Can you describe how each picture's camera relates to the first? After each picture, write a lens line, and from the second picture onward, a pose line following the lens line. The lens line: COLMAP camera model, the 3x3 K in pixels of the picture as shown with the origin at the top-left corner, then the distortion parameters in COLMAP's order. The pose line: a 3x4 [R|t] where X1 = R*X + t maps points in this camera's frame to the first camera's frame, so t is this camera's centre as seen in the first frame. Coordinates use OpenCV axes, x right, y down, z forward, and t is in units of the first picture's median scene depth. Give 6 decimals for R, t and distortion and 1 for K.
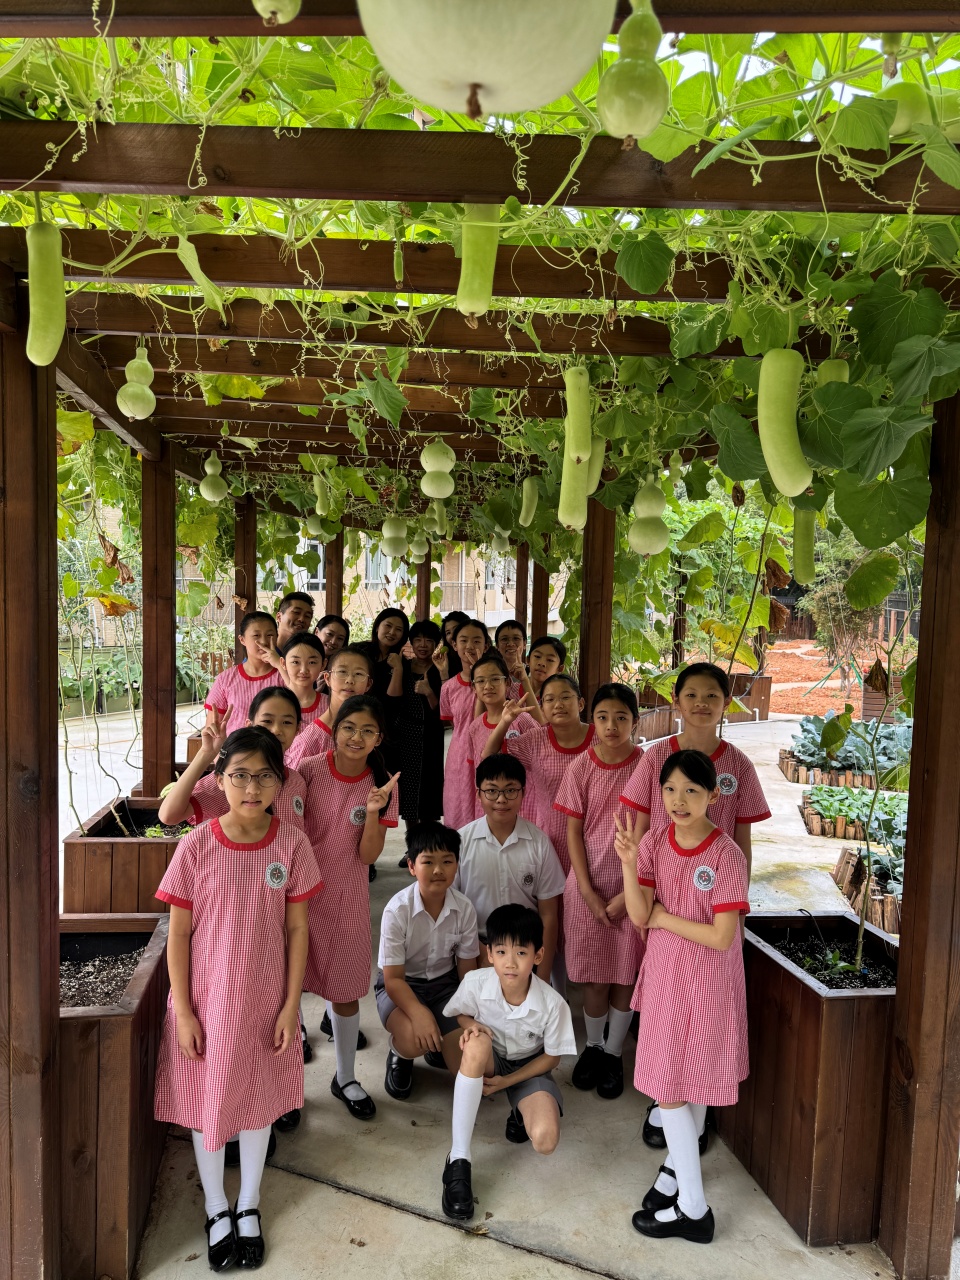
lens RADIAL K [[951.0, 0, 478.9], [0, 951.0, 639.5], [0, 0, 1]] dist [0.007792, -0.007130]
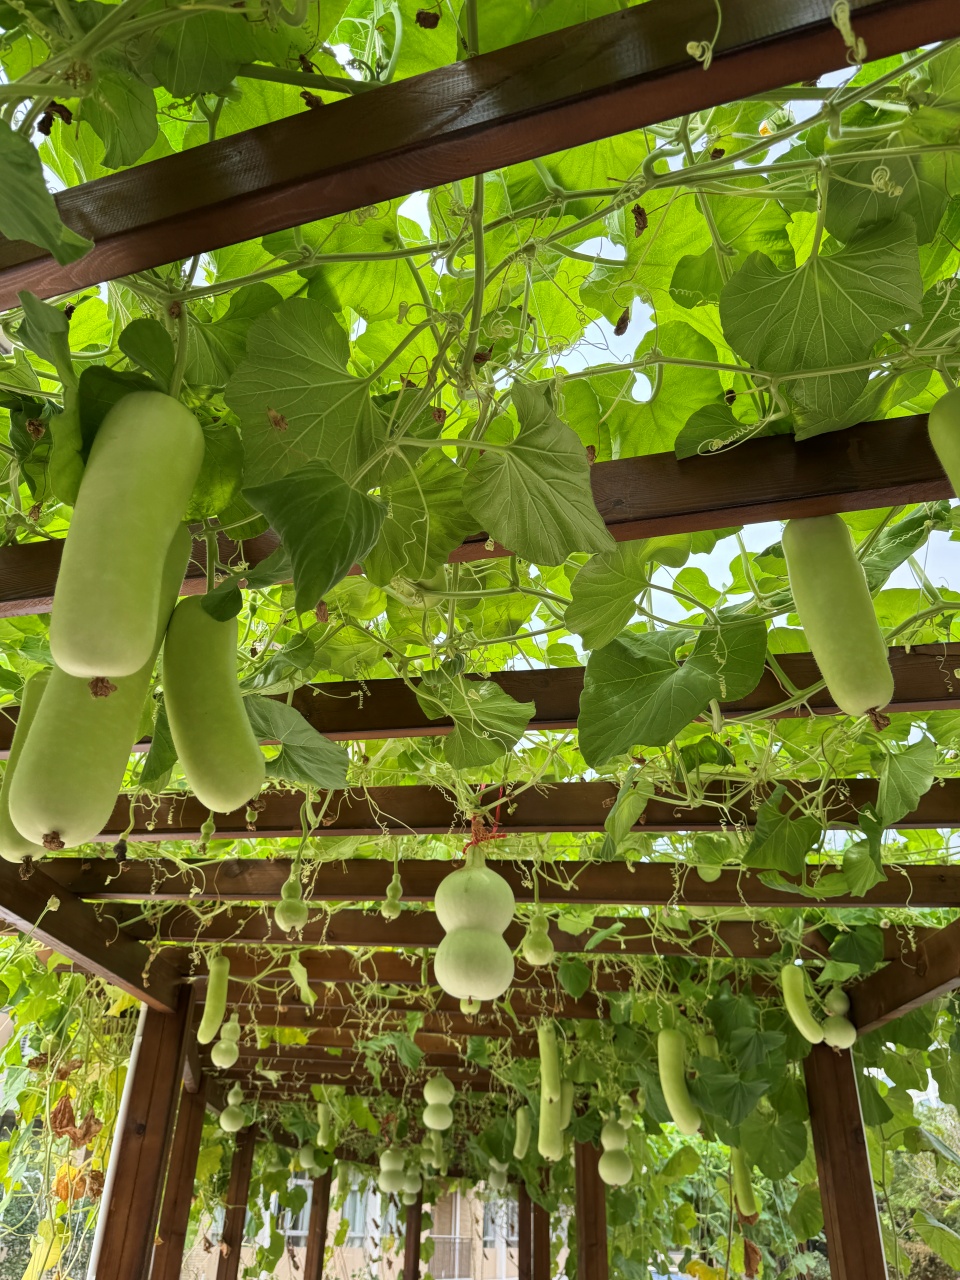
lens RADIAL K [[930.1, 0, 476.3], [0, 930.1, 640.1], [0, 0, 1]] dist [0.005310, 0.002661]
pose [[0.999998, 0.001872, -0.000611, 0.001169], [-0.001875, 0.810076, -0.586321, 0.019309], [-0.000602, 0.586321, 0.810078, -0.162839]]
